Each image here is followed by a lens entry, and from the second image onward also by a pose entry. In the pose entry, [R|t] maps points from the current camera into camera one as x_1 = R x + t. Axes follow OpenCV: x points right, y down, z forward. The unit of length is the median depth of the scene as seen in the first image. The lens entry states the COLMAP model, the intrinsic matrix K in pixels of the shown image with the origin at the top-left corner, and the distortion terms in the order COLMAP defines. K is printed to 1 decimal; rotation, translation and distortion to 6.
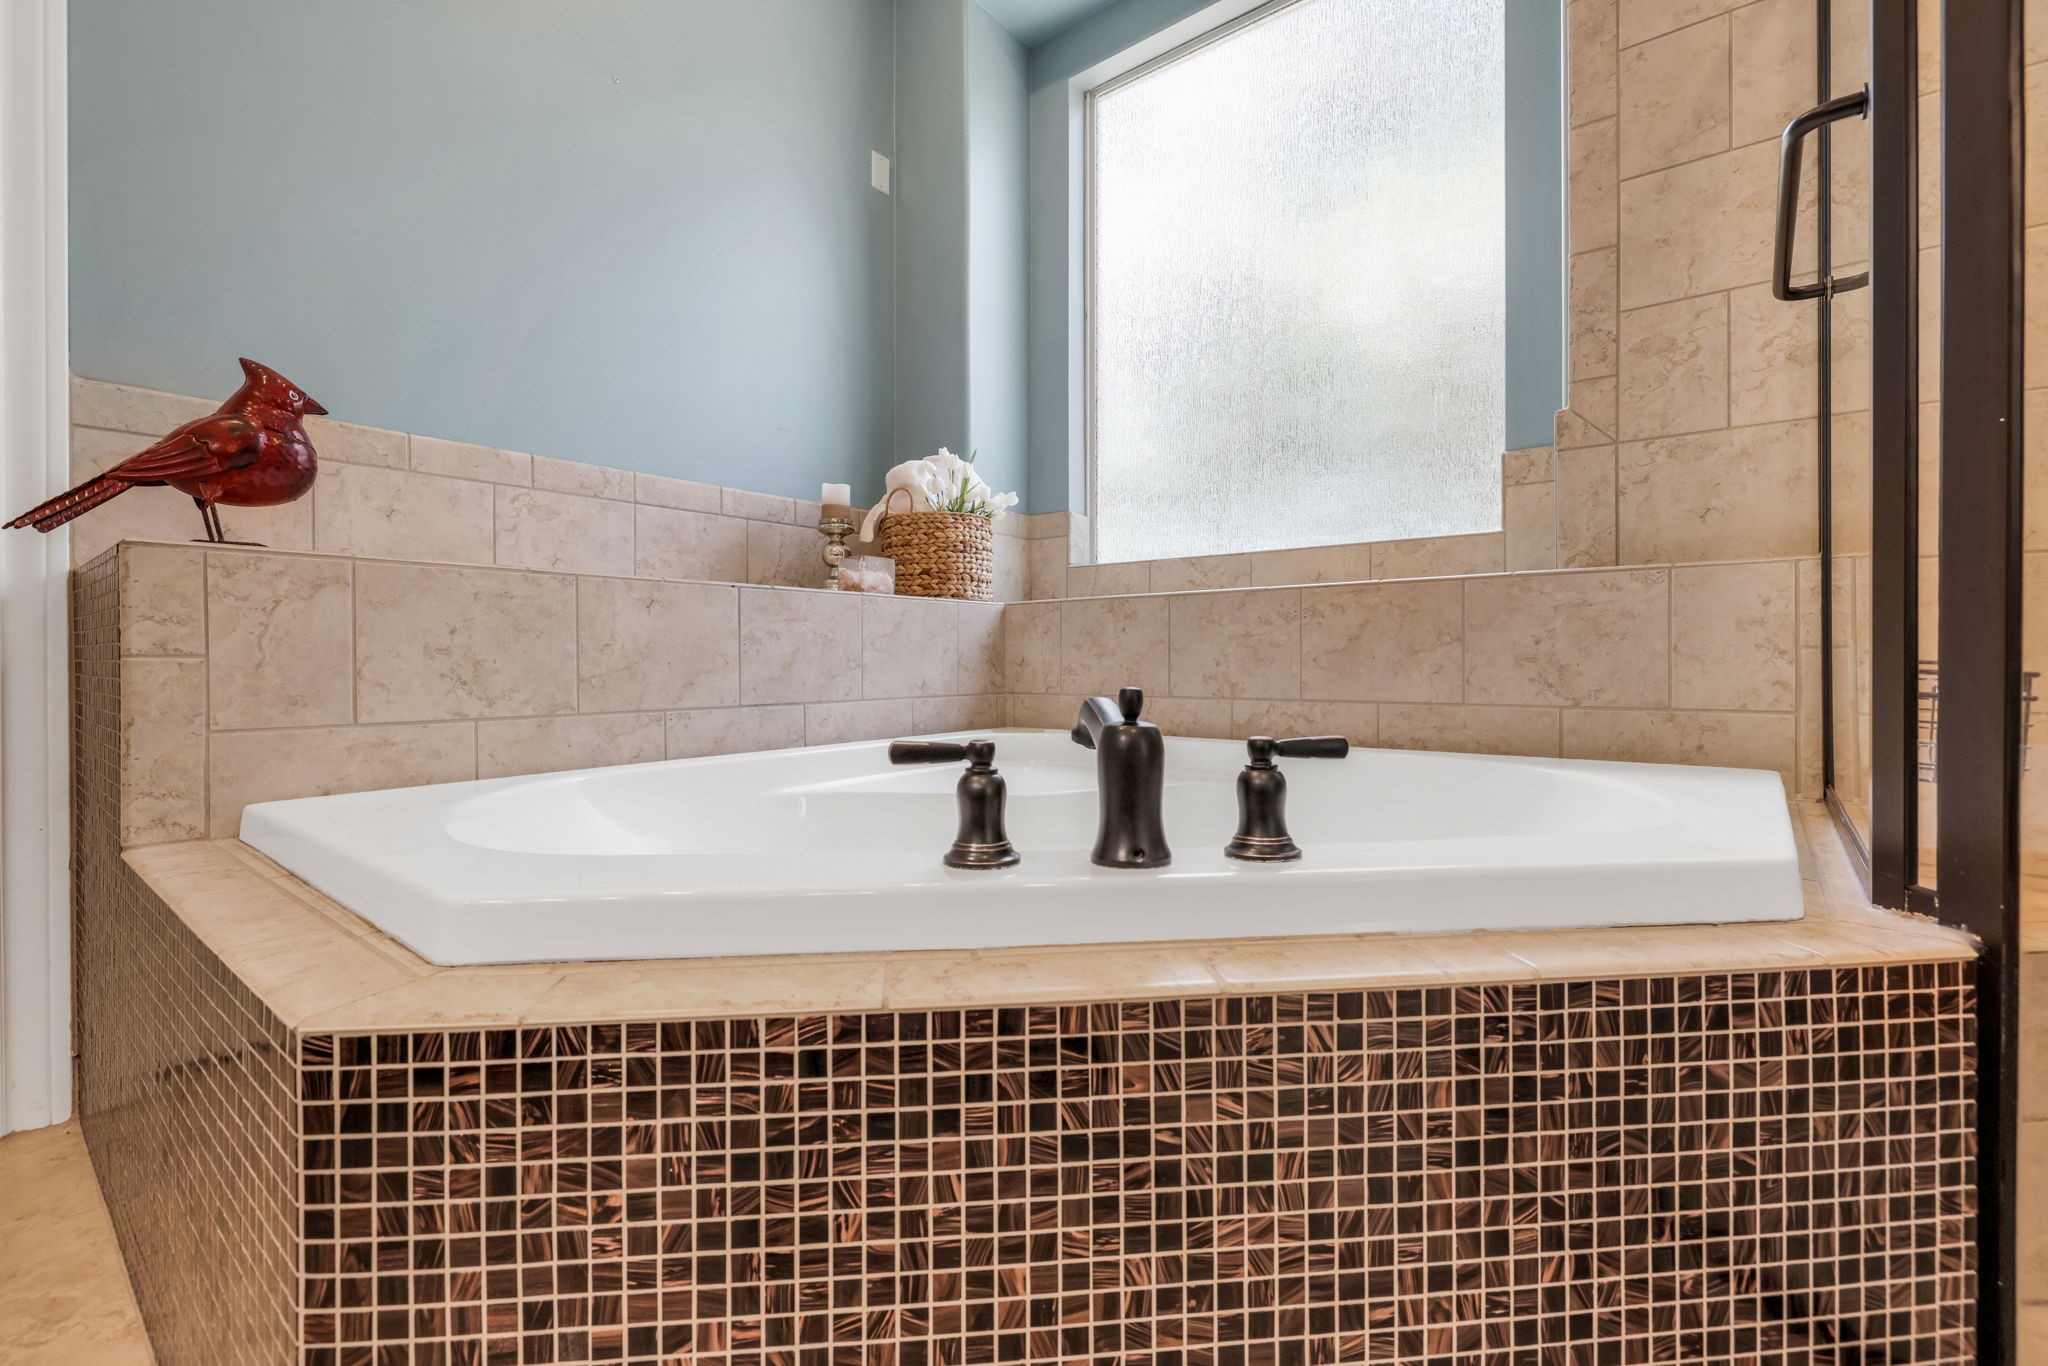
lens RADIAL K [[919.1, 0, 1027.8], [0, 919.1, 670.0], [0, 0, 1]] dist [-0.002818, 0.000519]
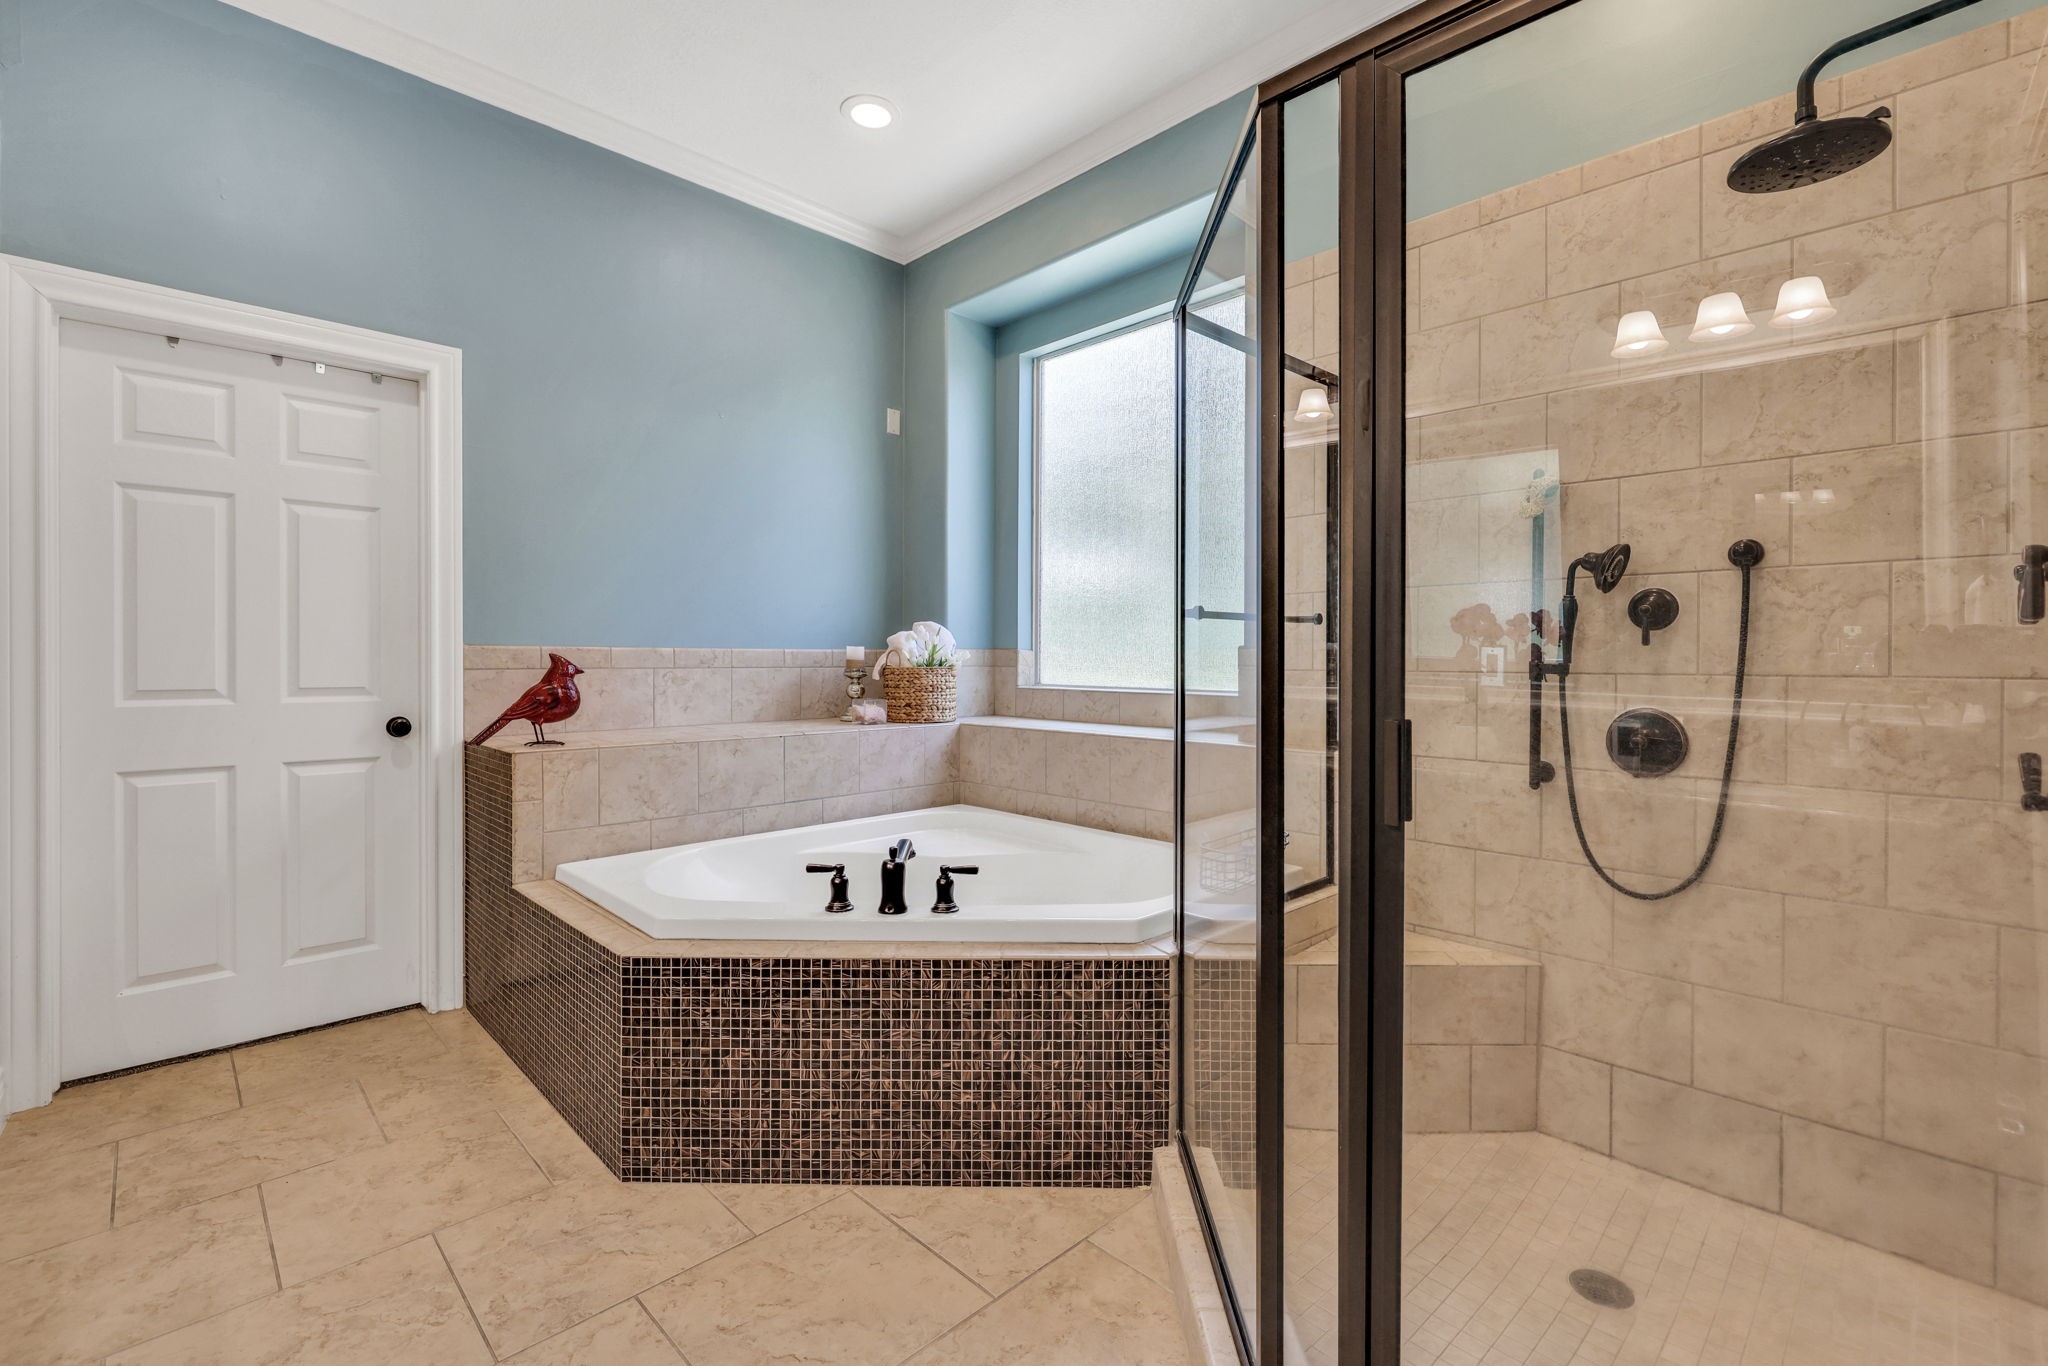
lens RADIAL K [[919.1, 0, 1020.6], [0, 919.1, 677.1], [0, 0, 1]] dist [-0.002818, 0.000519]
pose [[0.992921, 0.008041, -0.118507, 0.916375], [-0.007142, 0.999942, 0.008016, -0.577798], [0.118565, -0.007113, 0.992921, -1.870232]]
